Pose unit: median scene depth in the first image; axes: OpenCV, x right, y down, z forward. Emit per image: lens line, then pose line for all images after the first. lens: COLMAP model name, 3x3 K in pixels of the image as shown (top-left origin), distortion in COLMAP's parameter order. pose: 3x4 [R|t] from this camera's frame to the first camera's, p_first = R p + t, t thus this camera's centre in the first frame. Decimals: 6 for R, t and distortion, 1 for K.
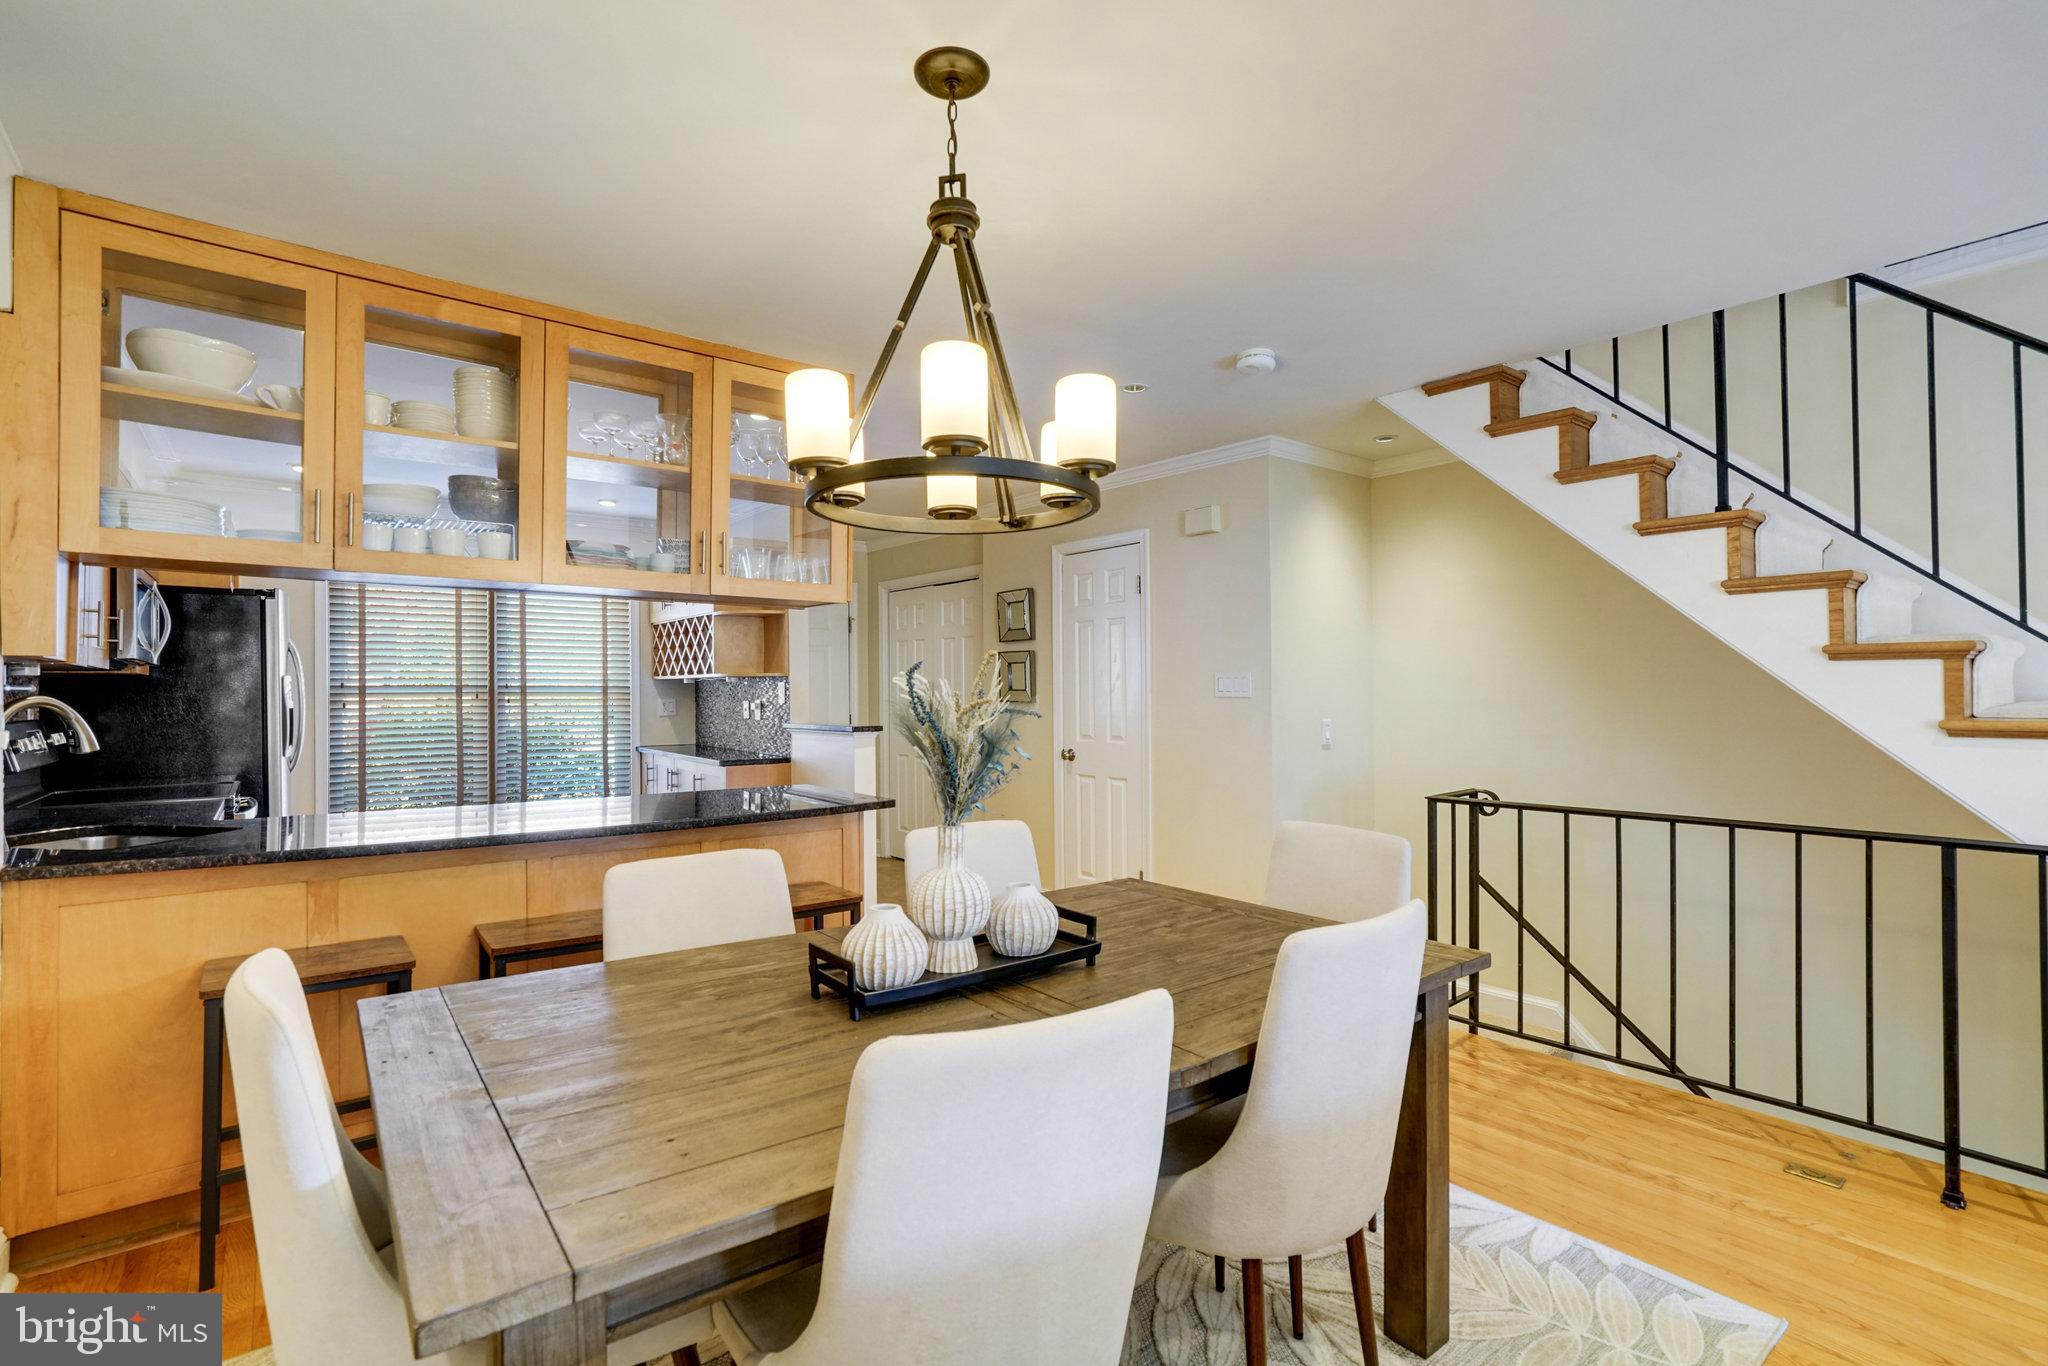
lens RADIAL K [[939.6, 0, 1036.9], [0, 939.6, 676.4], [0, 0, 1]] dist [-0.027436, 0.007148]
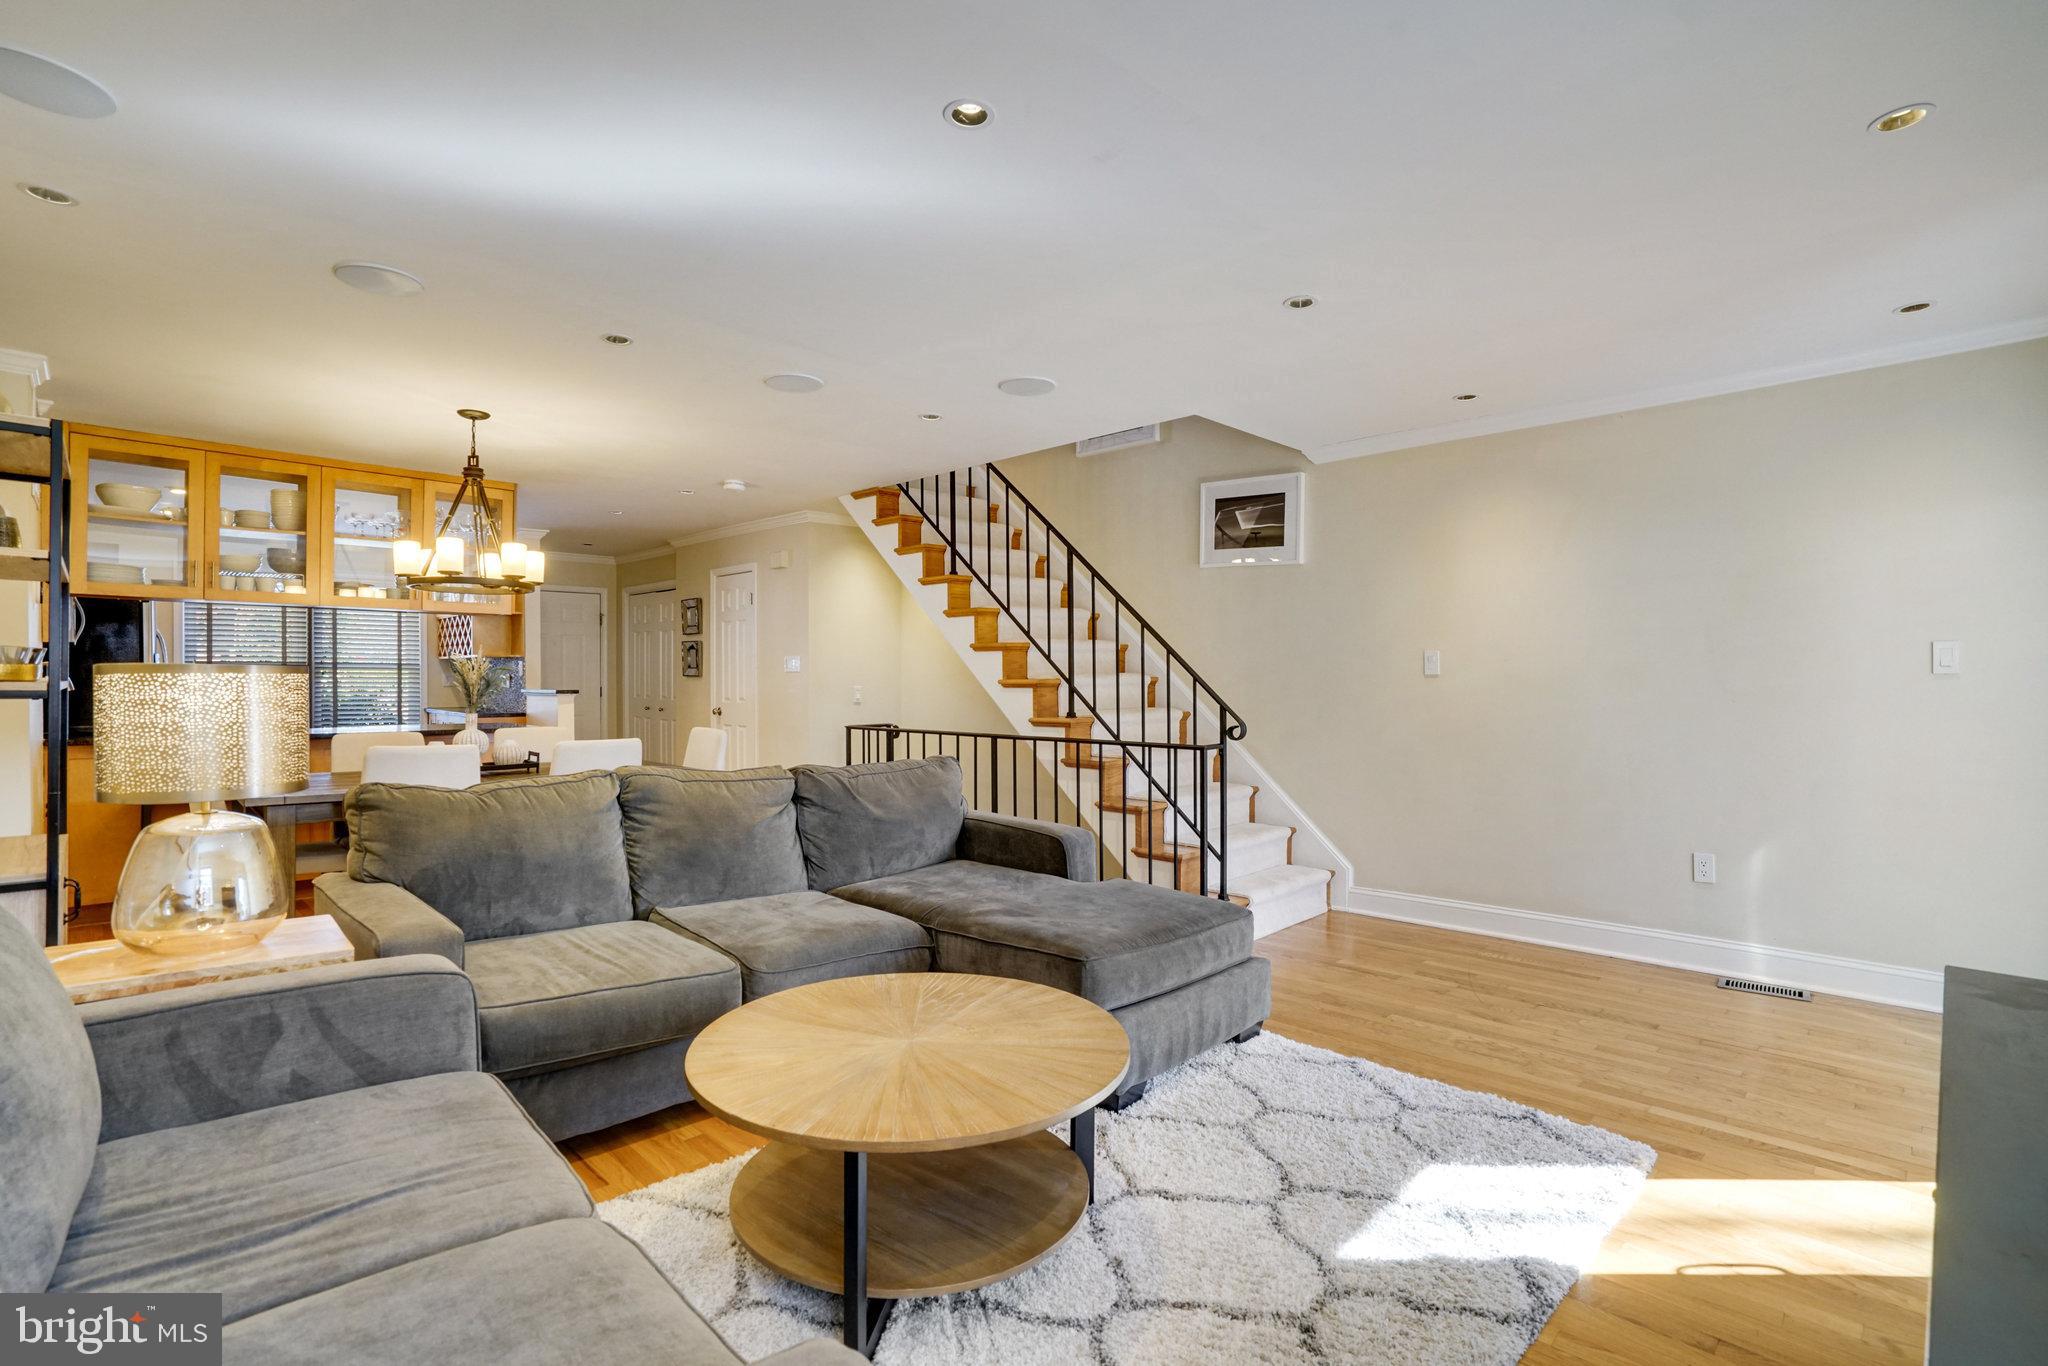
lens RADIAL K [[939.6, 0, 1007.7], [0, 939.6, 671.3], [0, 0, 1]] dist [-0.027436, 0.007148]
pose [[0.995679, 0.005086, 0.092719, 0.548294], [-0.006066, 0.999929, 0.010290, 0.004413], [-0.092660, -0.010808, 0.995639, -0.804894]]
